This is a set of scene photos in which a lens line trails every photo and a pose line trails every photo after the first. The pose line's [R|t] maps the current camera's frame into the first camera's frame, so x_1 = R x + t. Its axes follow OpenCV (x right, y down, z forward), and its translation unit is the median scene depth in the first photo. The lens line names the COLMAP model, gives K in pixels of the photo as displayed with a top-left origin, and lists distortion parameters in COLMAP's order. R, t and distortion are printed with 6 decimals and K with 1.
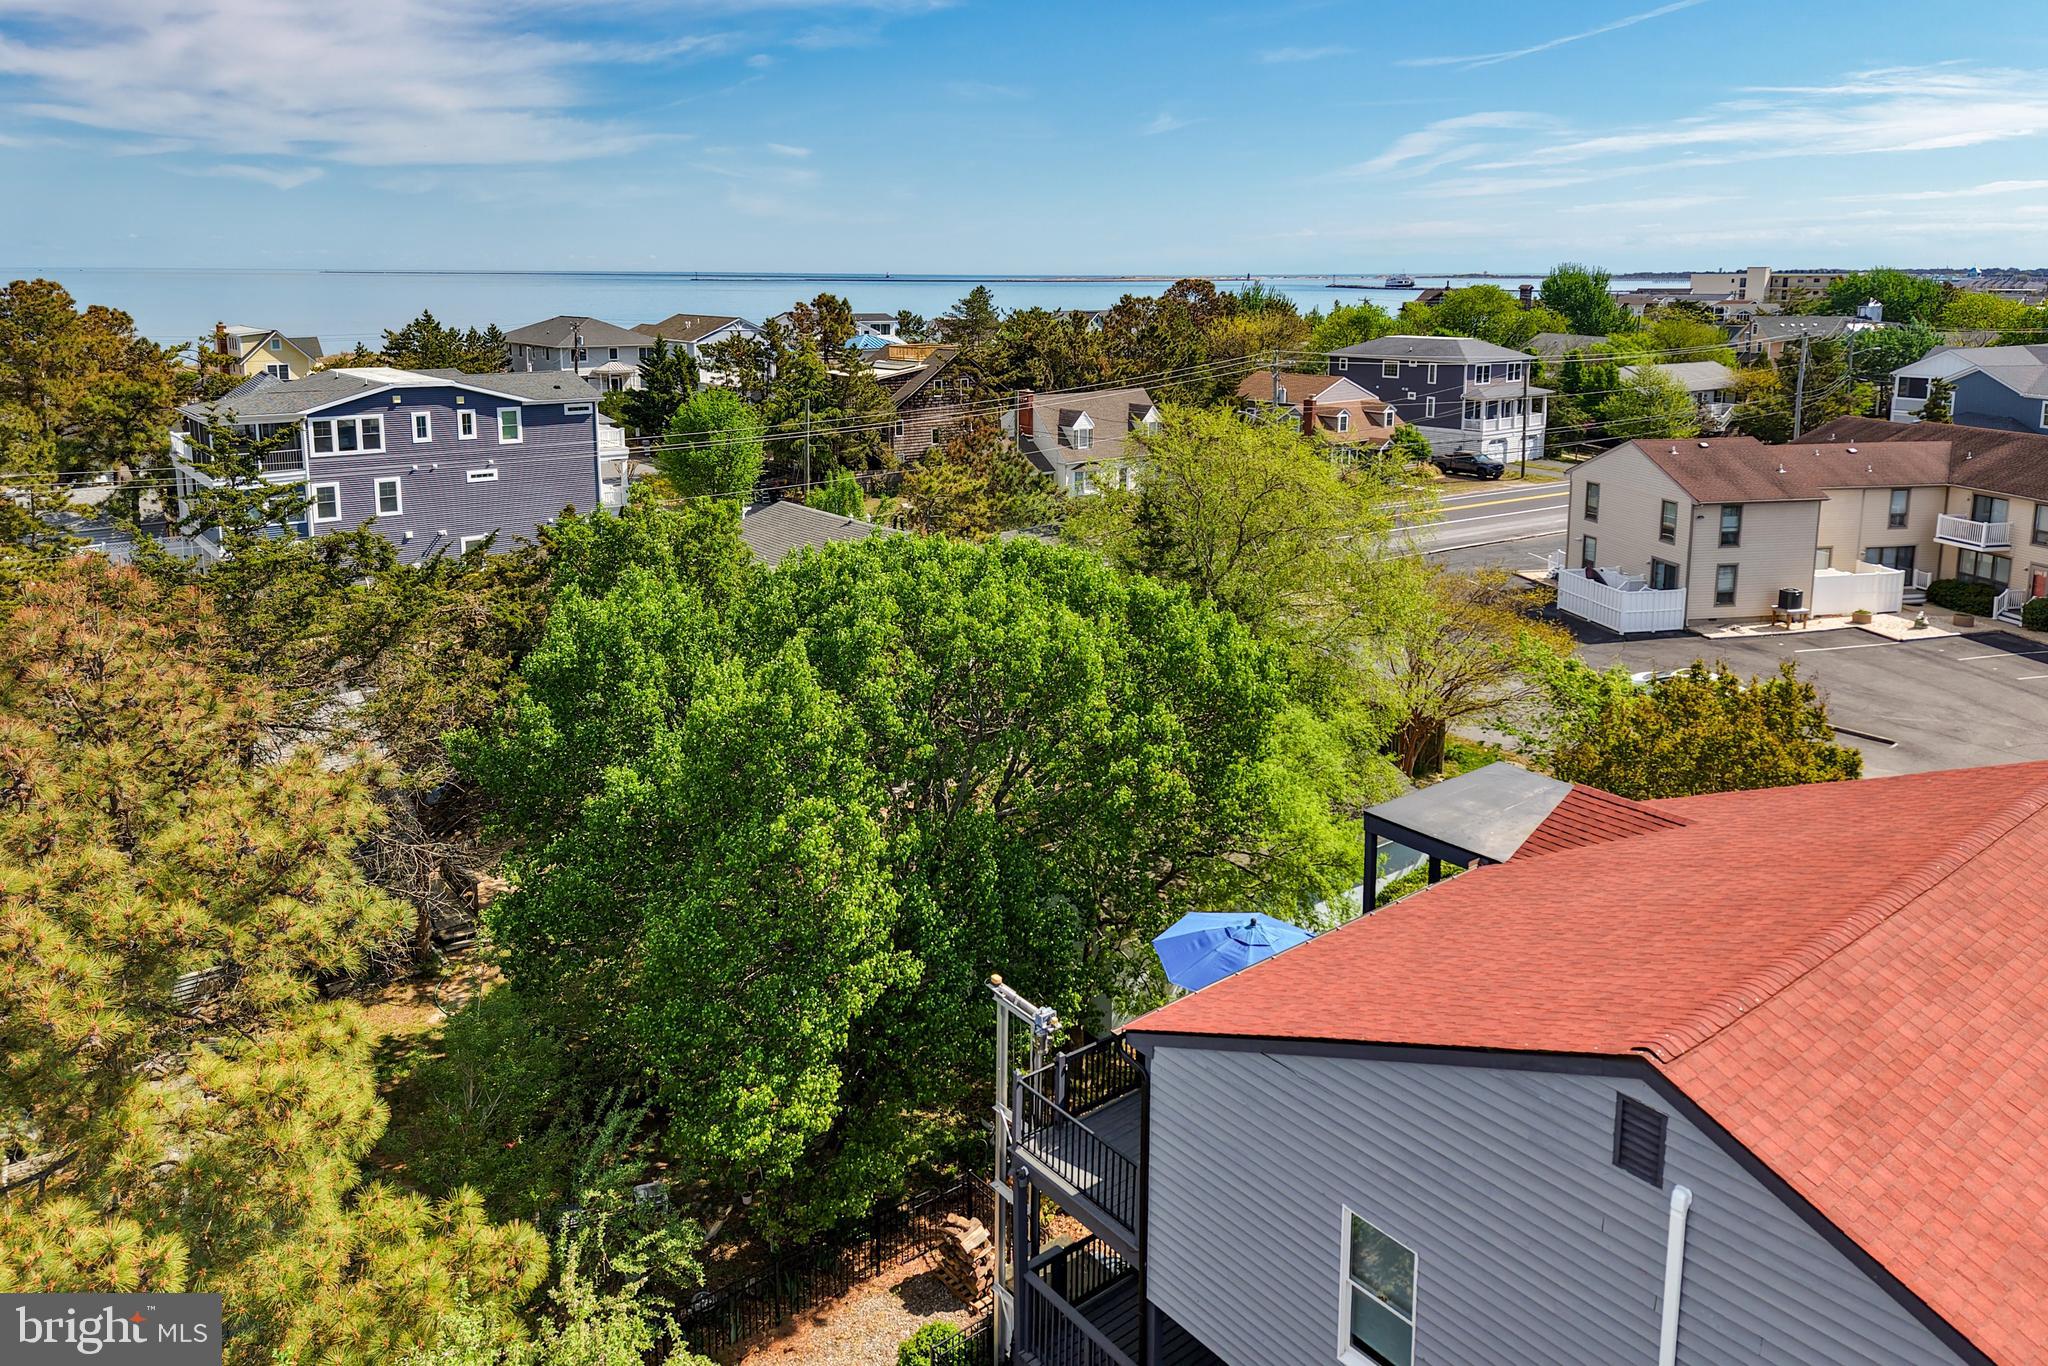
lens RADIAL K [[1394.6, 0, 1022.5], [0, 1394.6, 478.0], [0, 0, 1]] dist [0.021498, -0.004119]
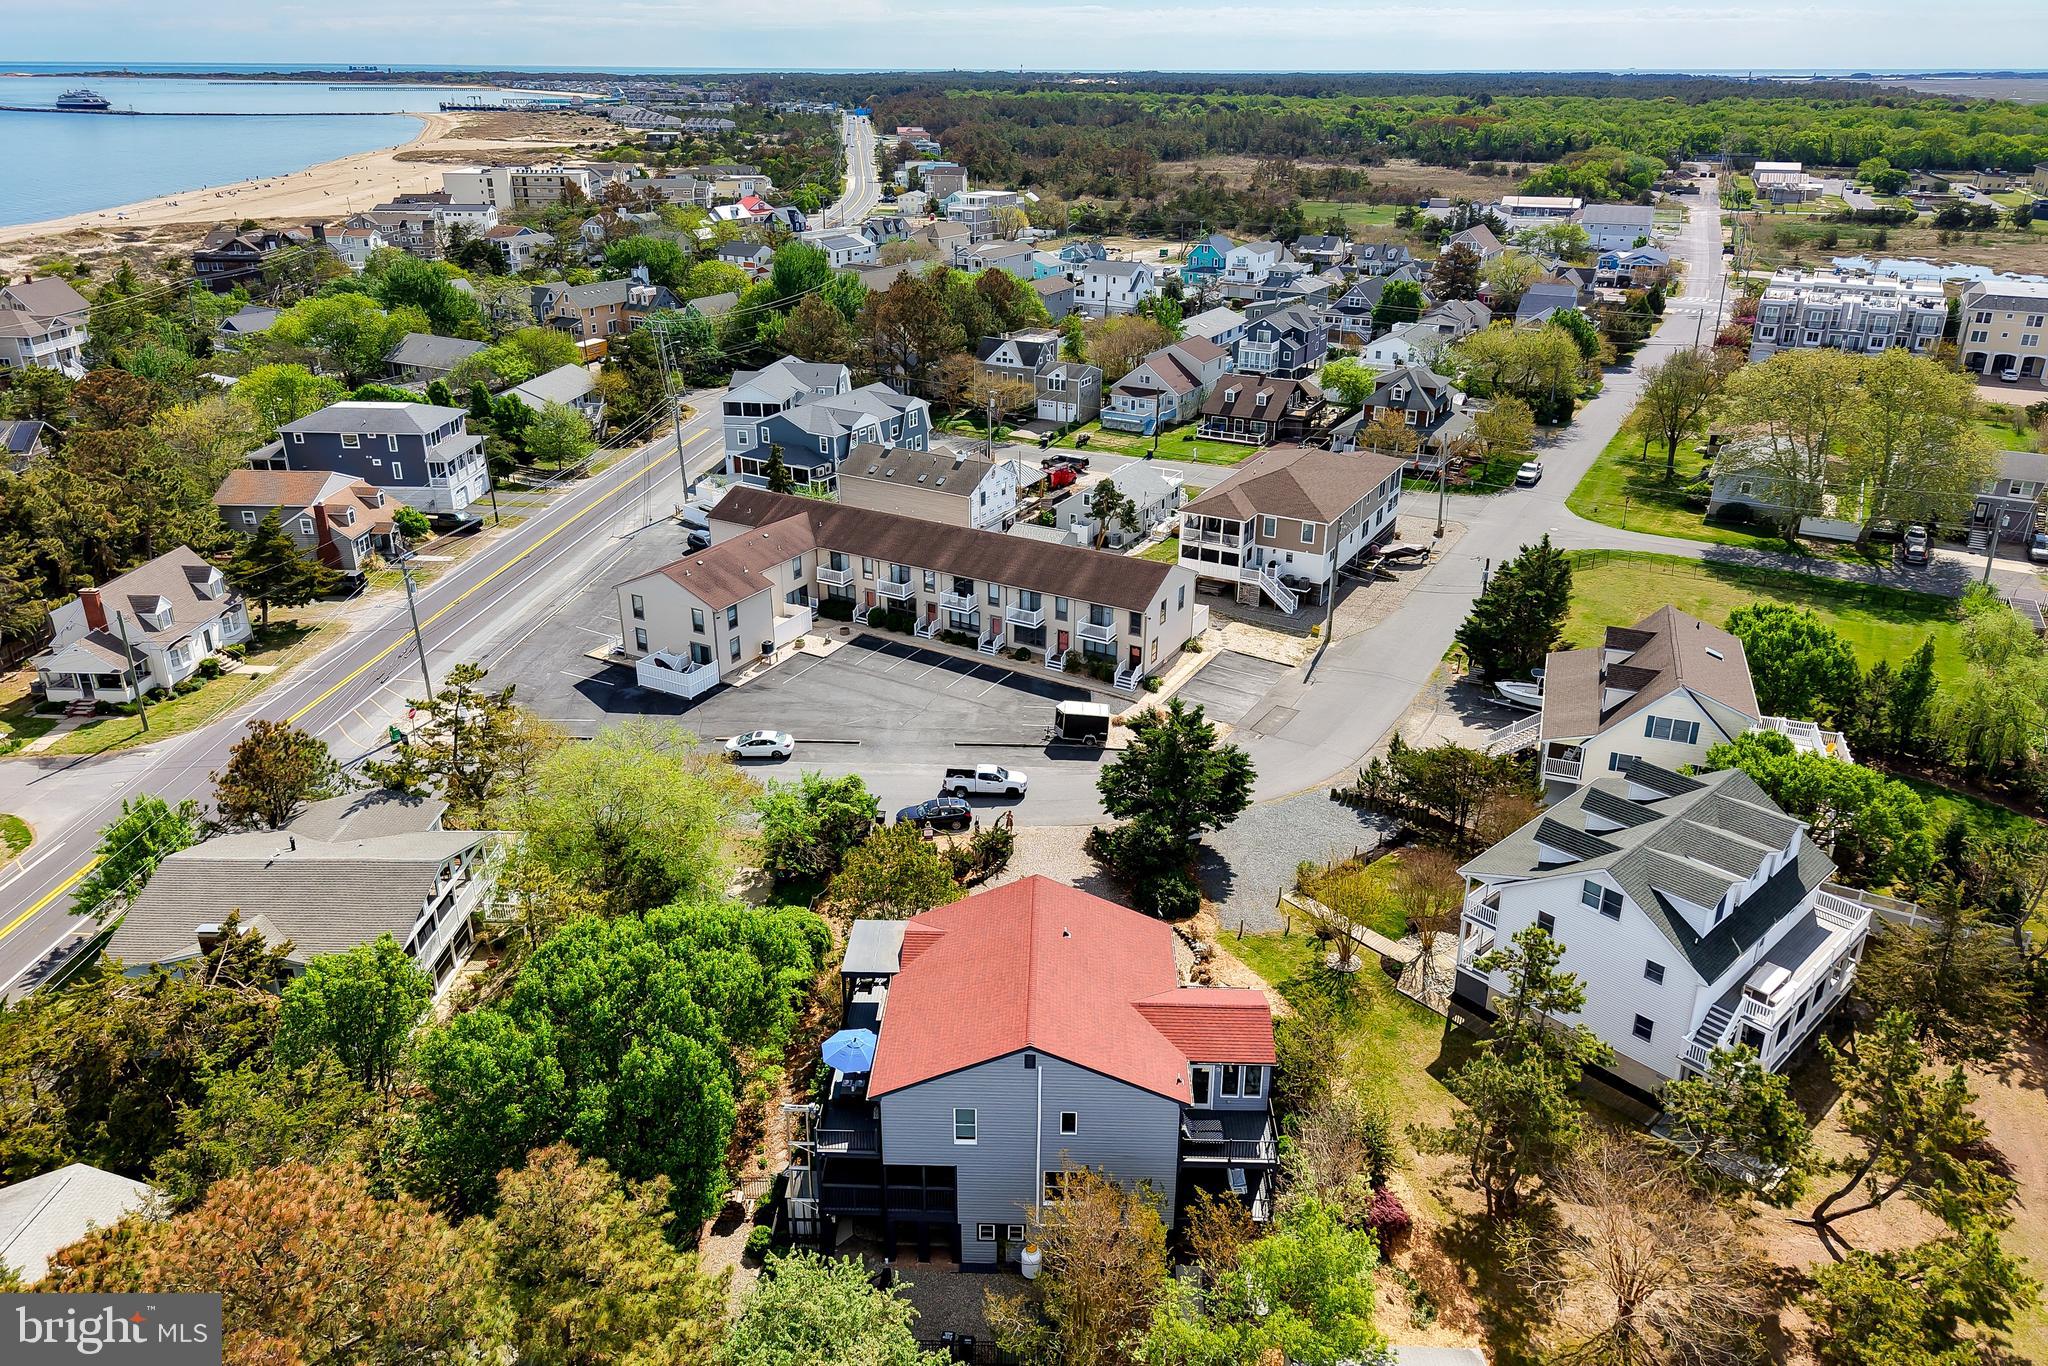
lens RADIAL K [[1329.8, 0, 994.7], [0, 1329.8, 679.2], [0, 0, 1]] dist [0.044059, -0.023760]
pose [[0.658646, -0.315436, 0.683144, -0.313845], [0.112405, 0.938949, 0.325178, -0.299807], [-0.744009, -0.137389, 0.653892, -0.218049]]
